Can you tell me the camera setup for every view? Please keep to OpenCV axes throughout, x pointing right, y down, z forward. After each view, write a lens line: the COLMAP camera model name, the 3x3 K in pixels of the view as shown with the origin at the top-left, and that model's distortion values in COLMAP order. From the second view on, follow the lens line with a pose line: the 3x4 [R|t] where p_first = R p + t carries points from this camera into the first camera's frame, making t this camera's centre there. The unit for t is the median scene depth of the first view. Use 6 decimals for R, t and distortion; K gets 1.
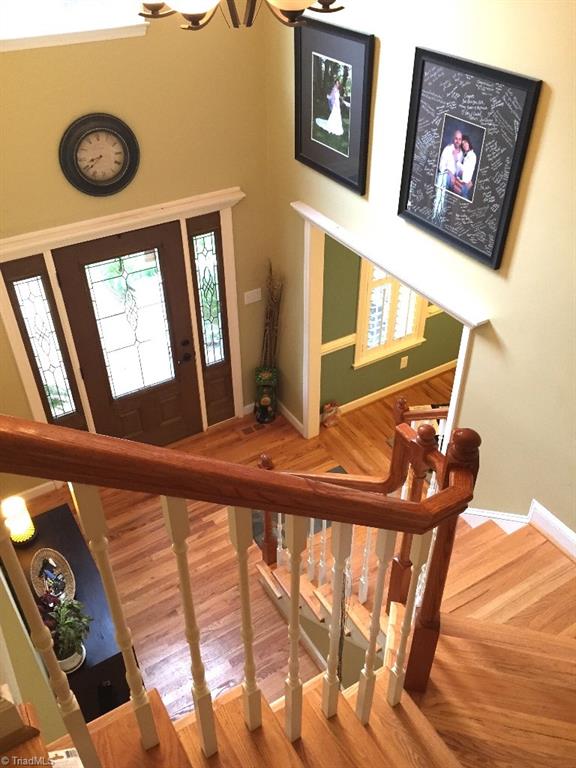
lens RADIAL K [[659.5, 0, 288.0], [0, 659.5, 384.0], [0, 0, 1]] dist [0.104920, -0.152220]
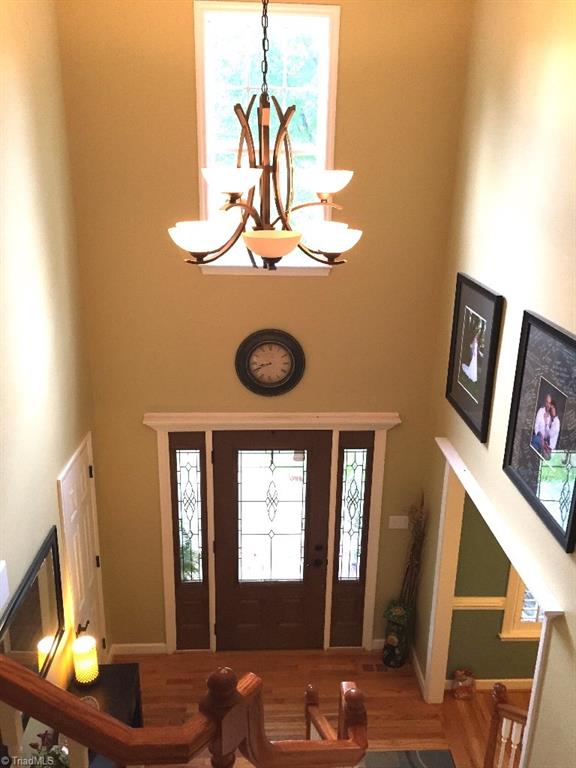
lens RADIAL K [[659.5, 0, 288.0], [0, 659.5, 384.0], [0, 0, 1]] dist [0.104920, -0.152220]
pose [[0.874230, 0.178860, -0.451366, 0.254552], [-0.314929, 0.916463, -0.246811, -0.033275], [0.369516, 0.357918, 0.857527, 0.042215]]
